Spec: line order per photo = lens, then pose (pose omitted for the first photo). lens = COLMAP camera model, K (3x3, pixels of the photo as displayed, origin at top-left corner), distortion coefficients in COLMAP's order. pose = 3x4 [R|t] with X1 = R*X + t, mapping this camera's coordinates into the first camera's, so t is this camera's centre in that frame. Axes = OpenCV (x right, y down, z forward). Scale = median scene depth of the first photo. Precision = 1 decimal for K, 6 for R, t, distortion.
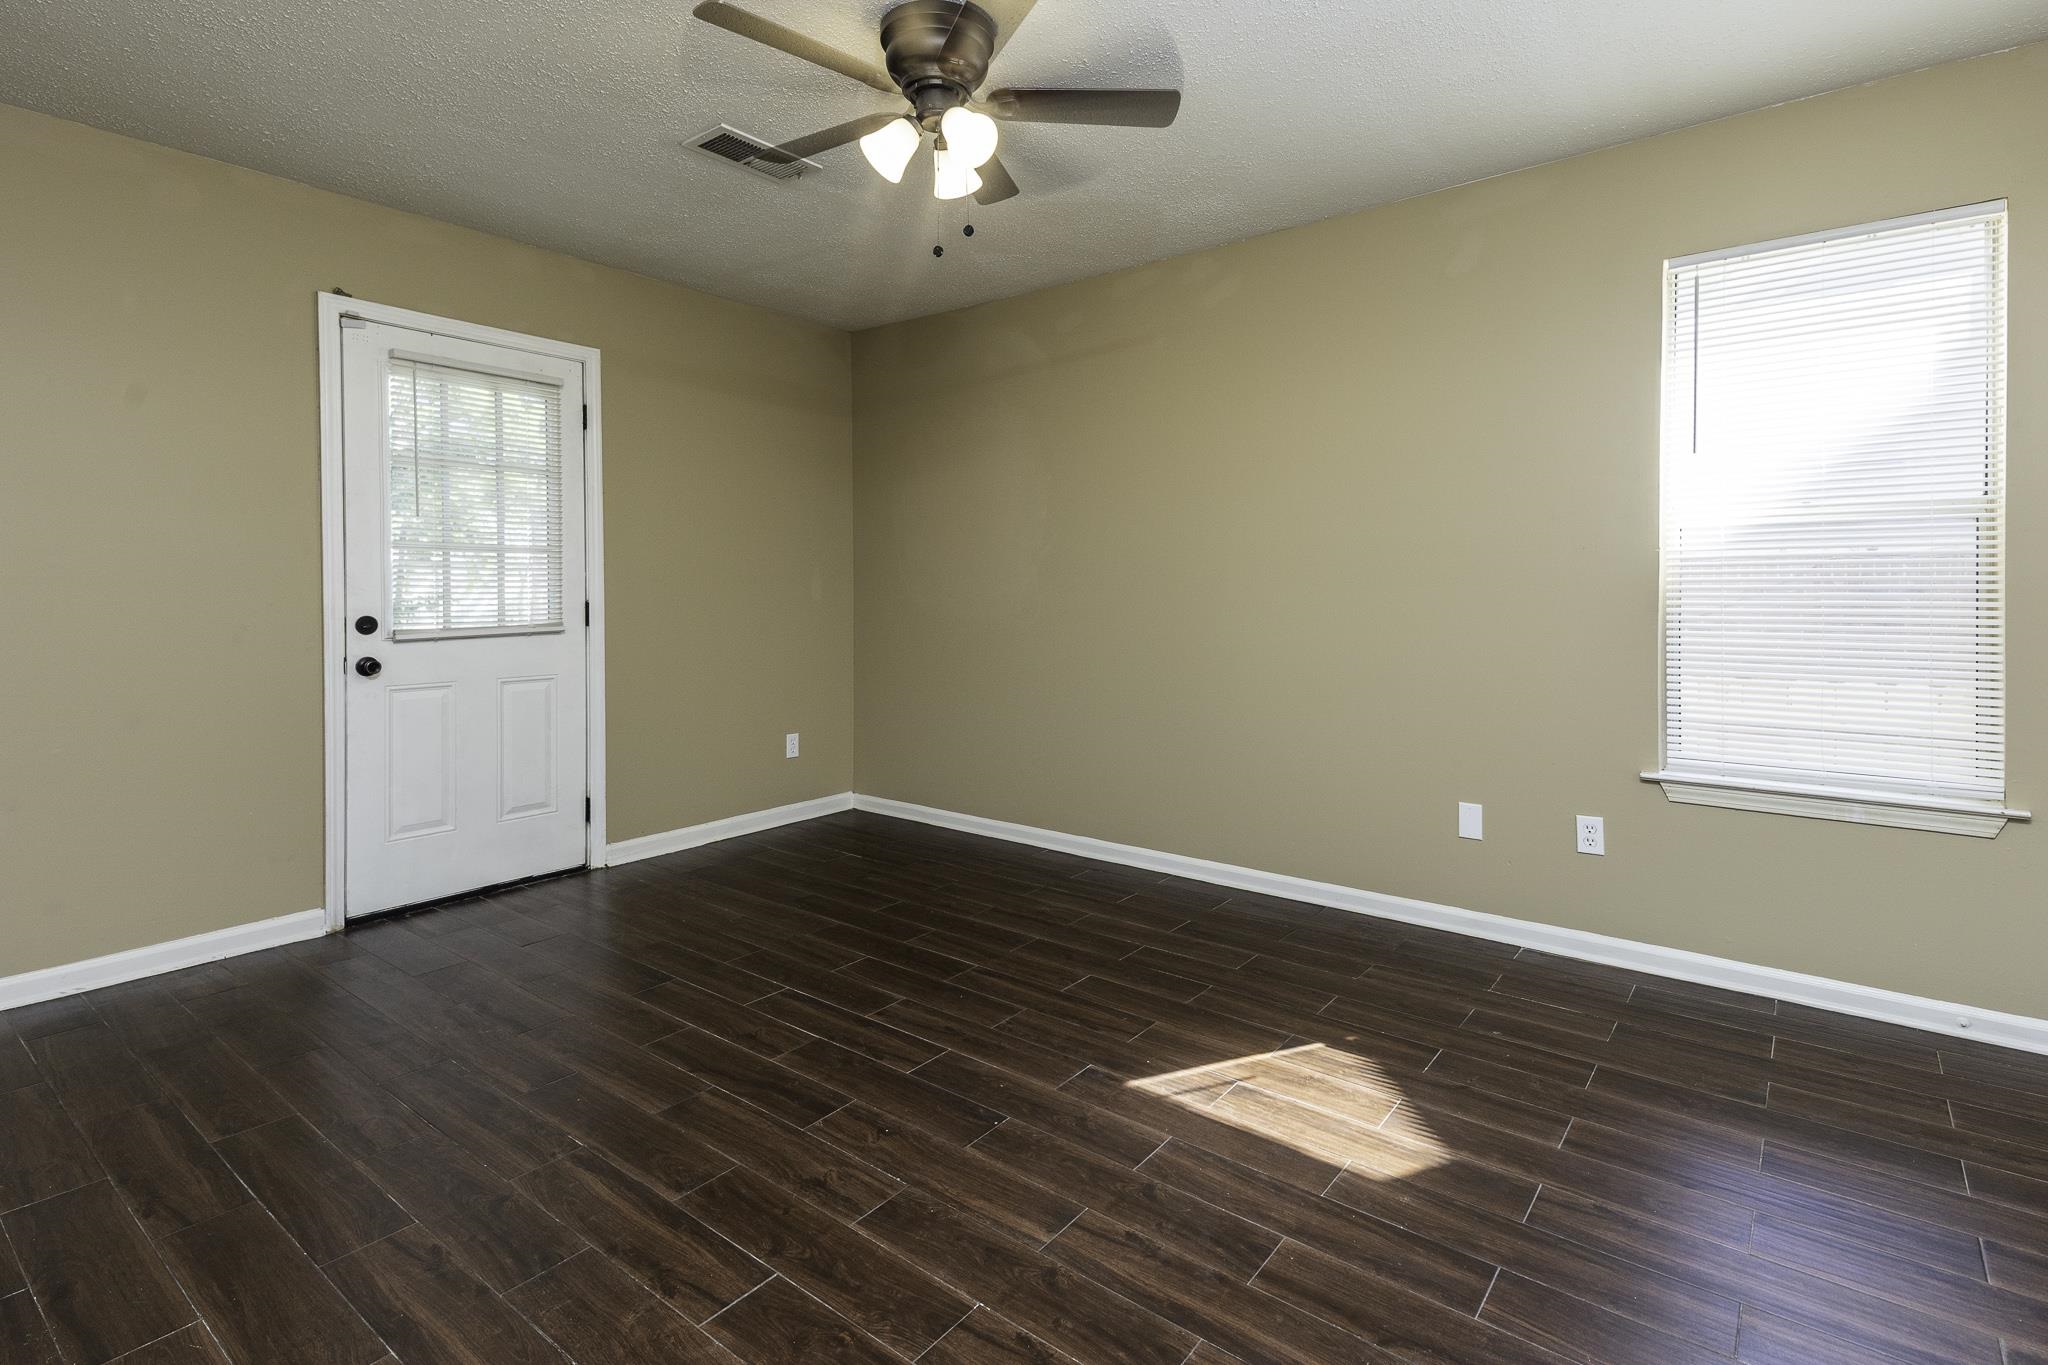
lens RADIAL K [[989.9, 0, 1028.0], [0, 989.9, 671.3], [0, 0, 1]] dist [0.046465, -0.017391]
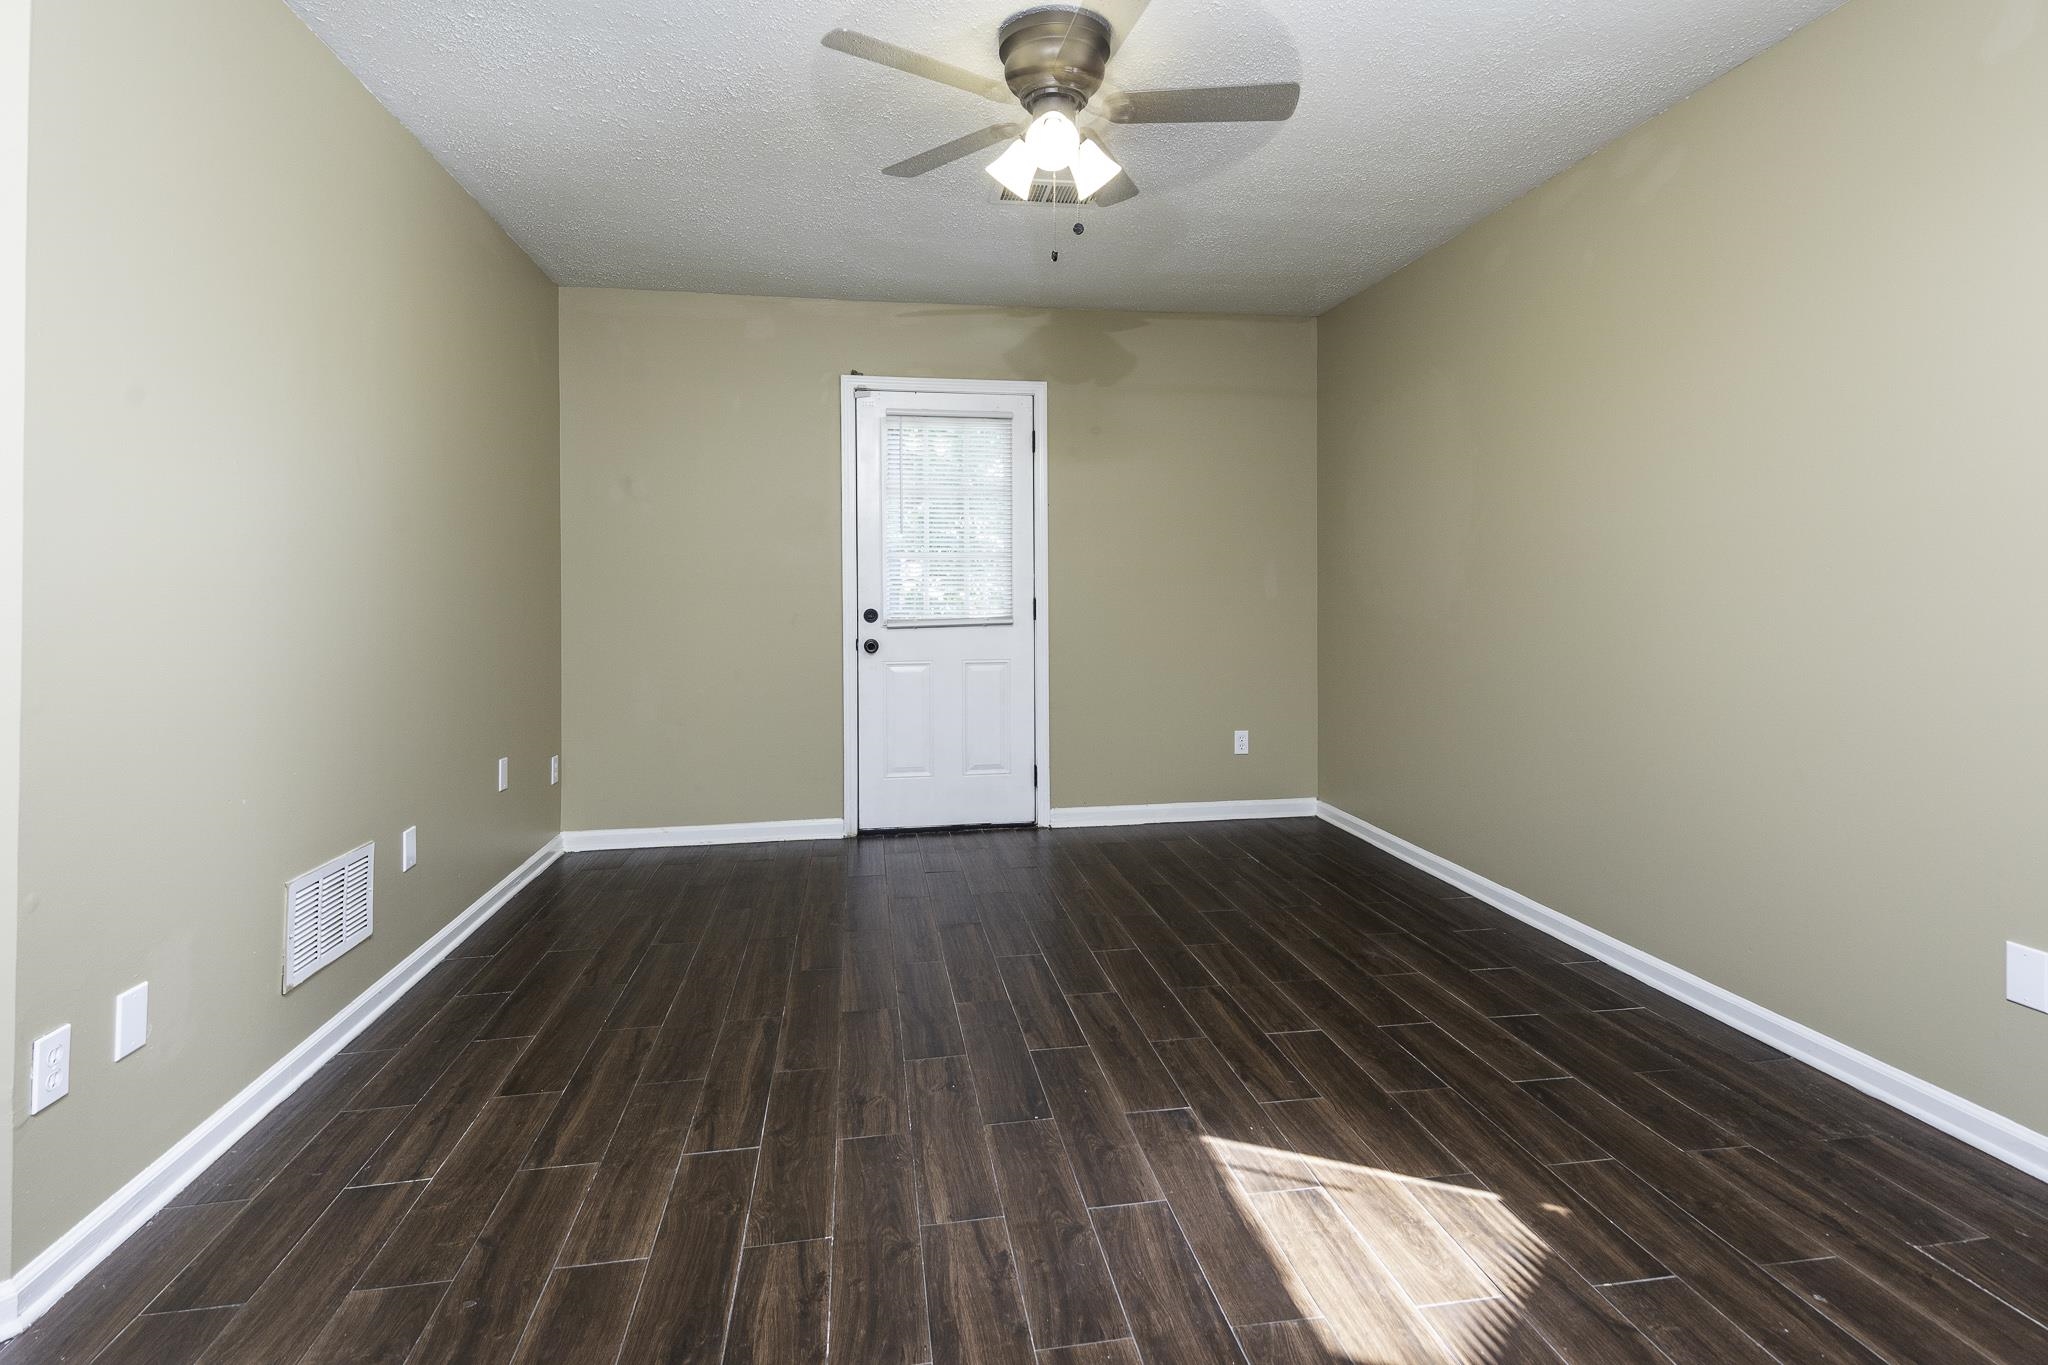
lens RADIAL K [[989.9, 0, 1022.5], [0, 989.9, 667.8], [0, 0, 1]] dist [0.046465, -0.017391]
pose [[0.740831, 0.053315, -0.669572, 0.476733], [-0.052958, 0.998378, 0.020902, -0.017366], [0.669601, 0.019974, 0.742453, 0.180856]]
